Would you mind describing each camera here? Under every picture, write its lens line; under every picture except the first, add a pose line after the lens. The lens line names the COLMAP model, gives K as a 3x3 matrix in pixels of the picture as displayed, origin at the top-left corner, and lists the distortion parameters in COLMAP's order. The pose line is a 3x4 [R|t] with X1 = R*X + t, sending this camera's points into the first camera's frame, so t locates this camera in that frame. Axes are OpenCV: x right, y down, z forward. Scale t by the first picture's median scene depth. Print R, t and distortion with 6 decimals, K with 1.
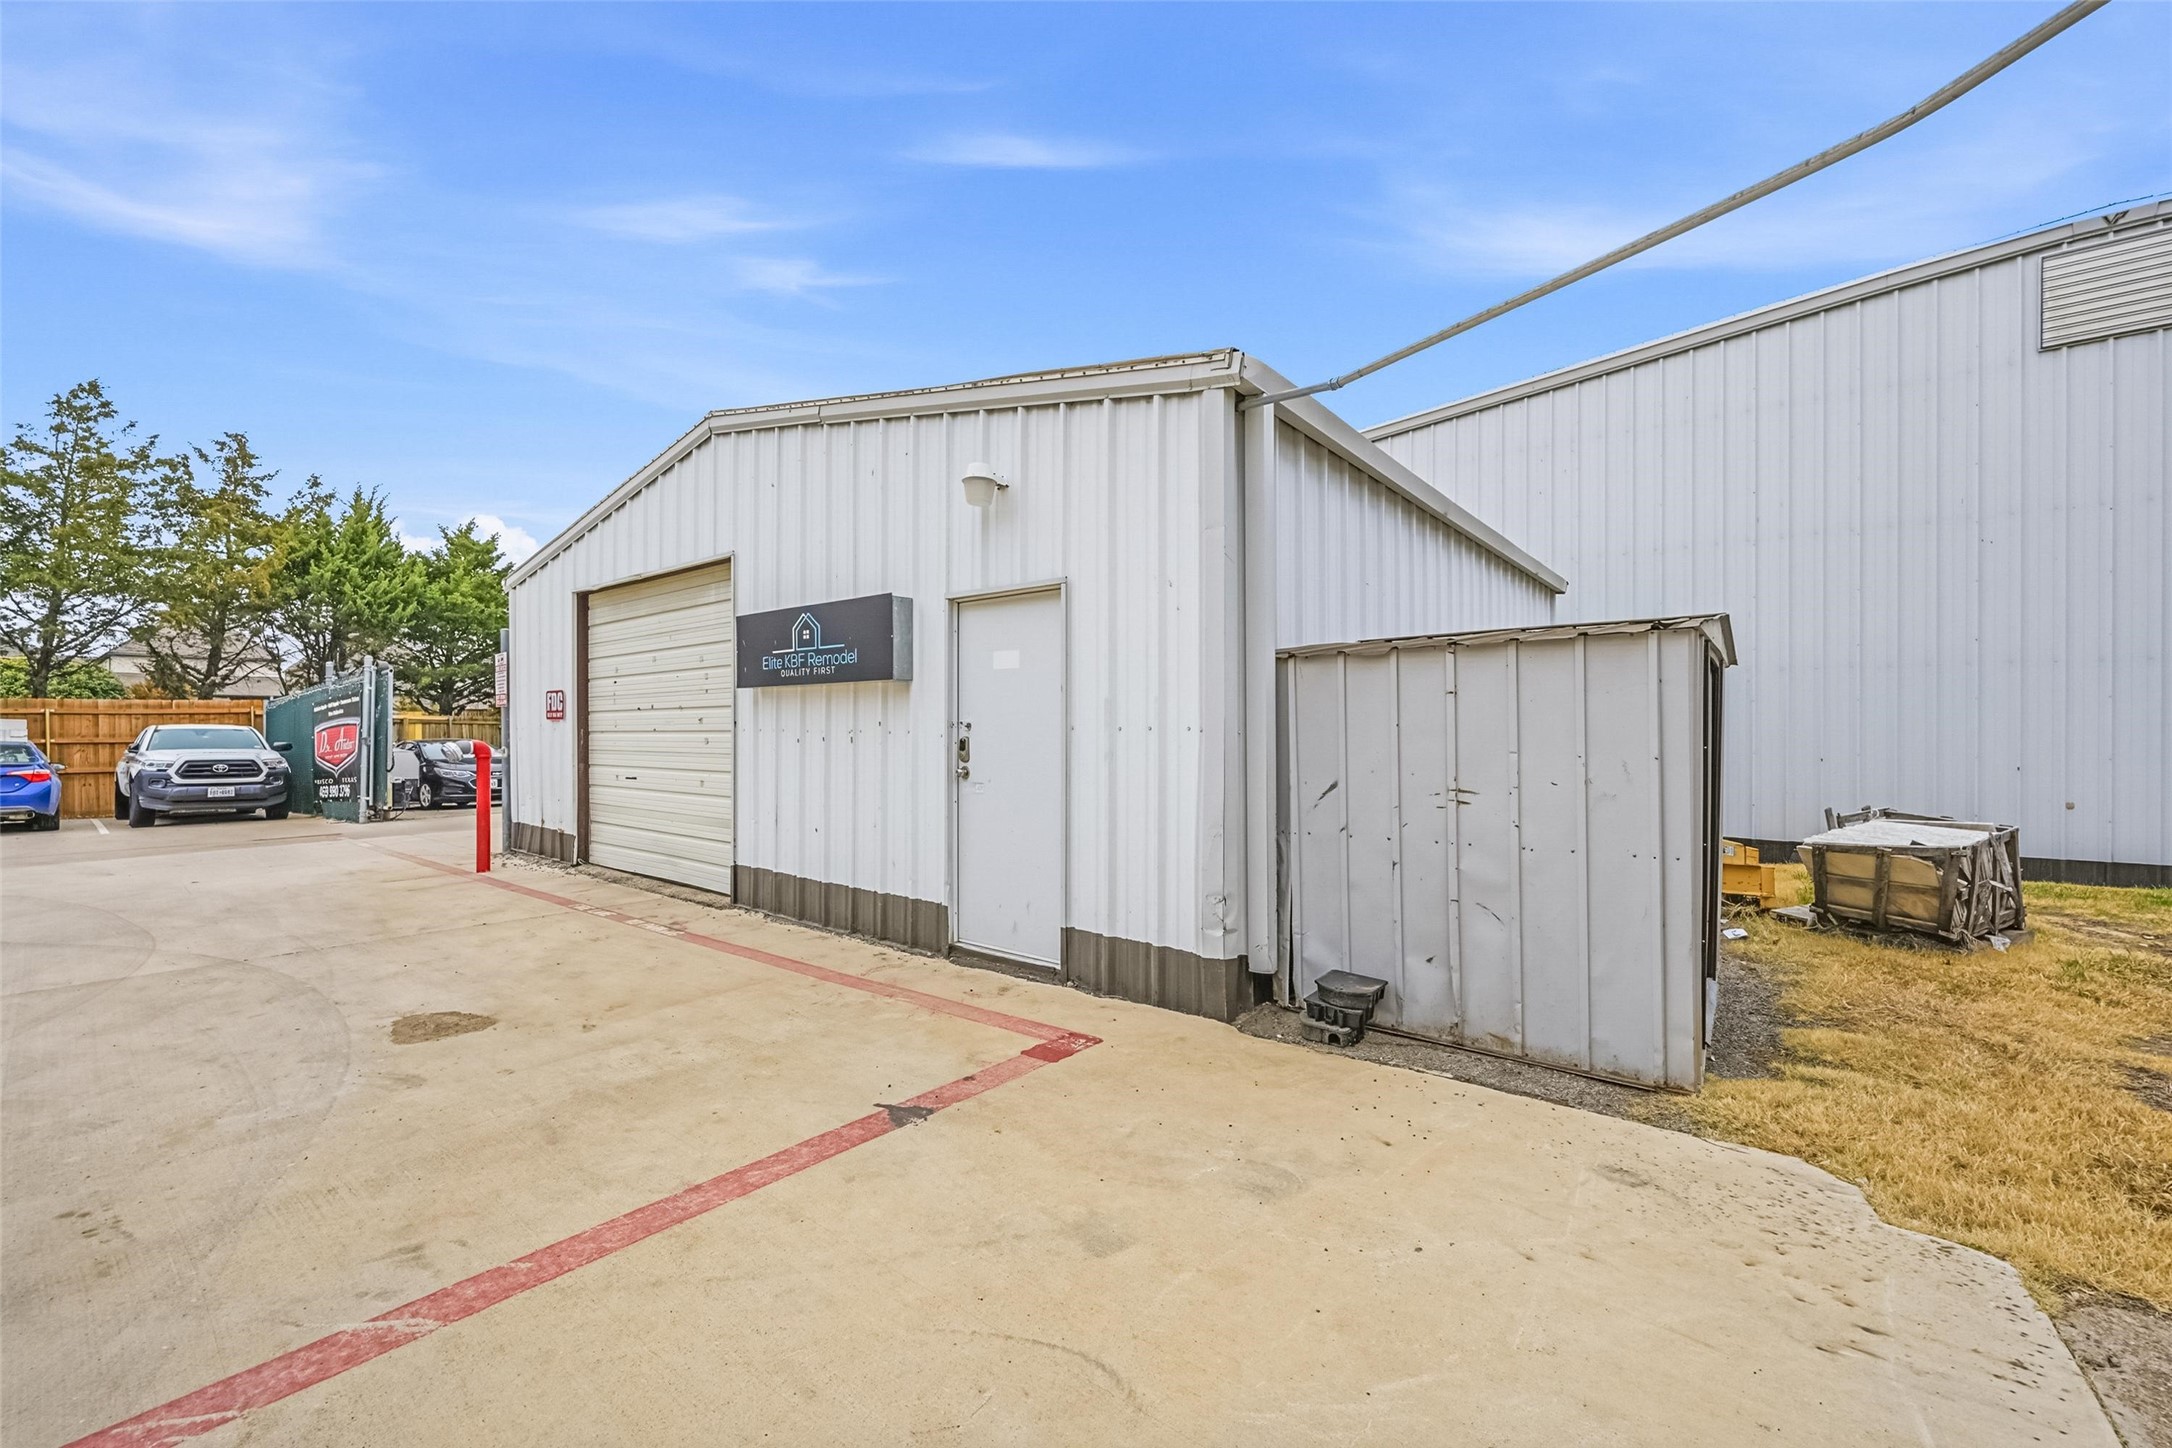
lens RADIAL K [[856.2, 0, 1084.5], [0, 856.2, 726.5], [0, 0, 1]] dist [0.003238, 0.000450]
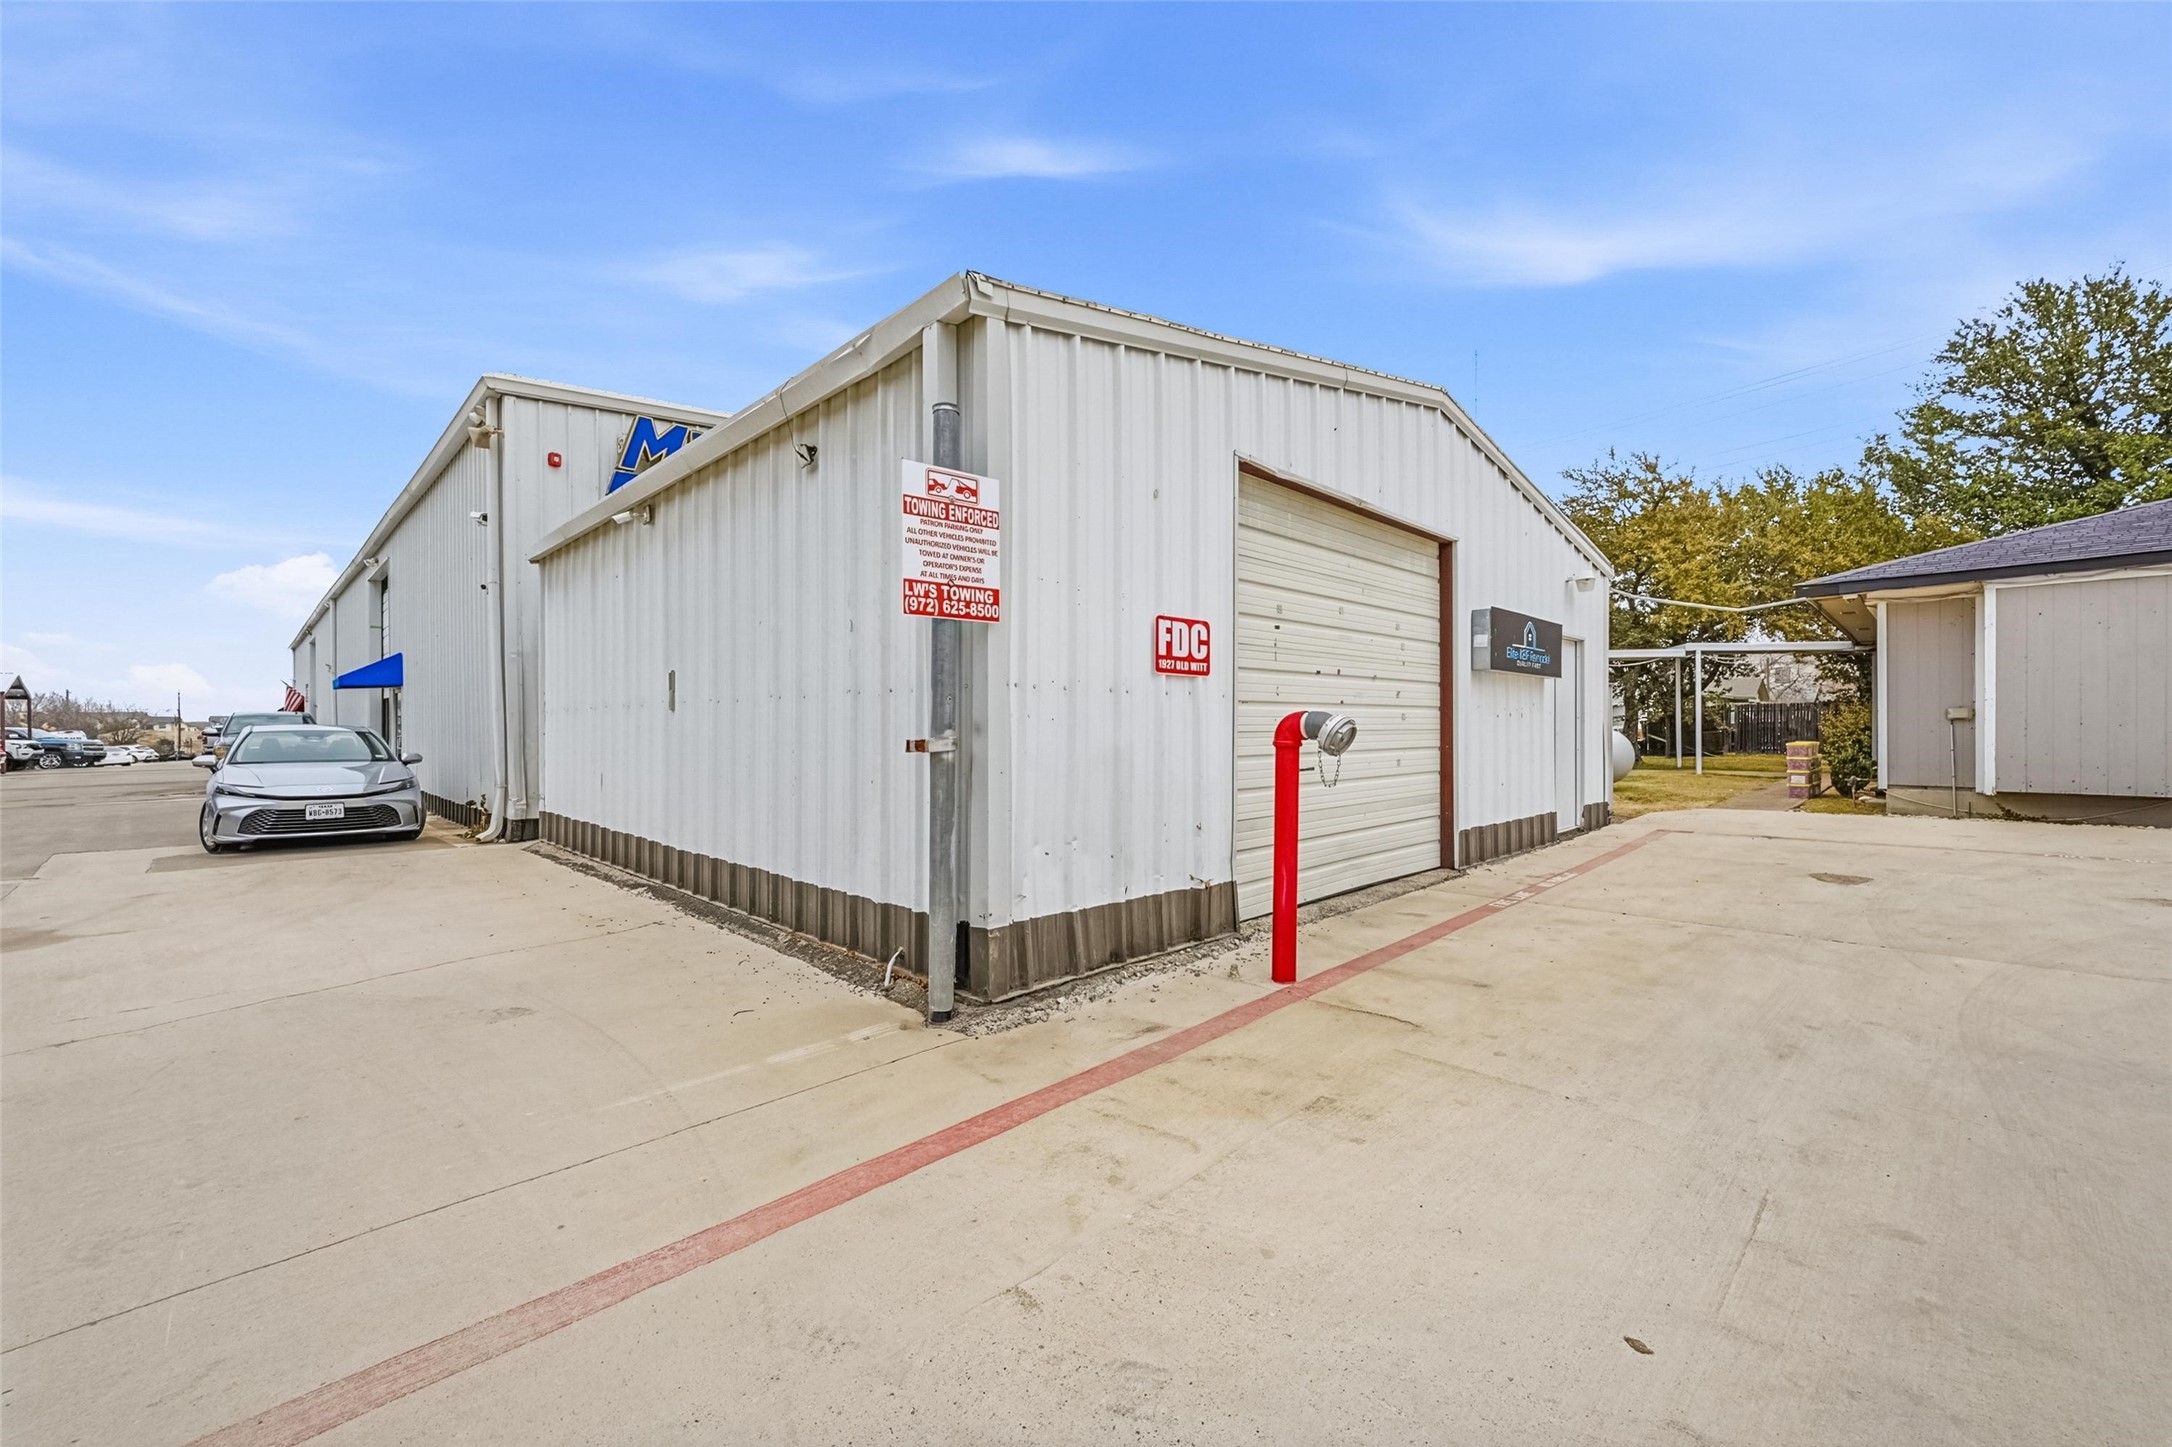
lens RADIAL K [[856.2, 0, 1088.7], [0, 856.2, 724.9], [0, 0, 1]] dist [0.003238, 0.000450]
pose [[0.118824, 0.005019, 0.992903, -1.984853], [0.000747, 0.999986, -0.005144, 0.043897], [-0.992915, 0.001353, 0.118819, 1.732526]]
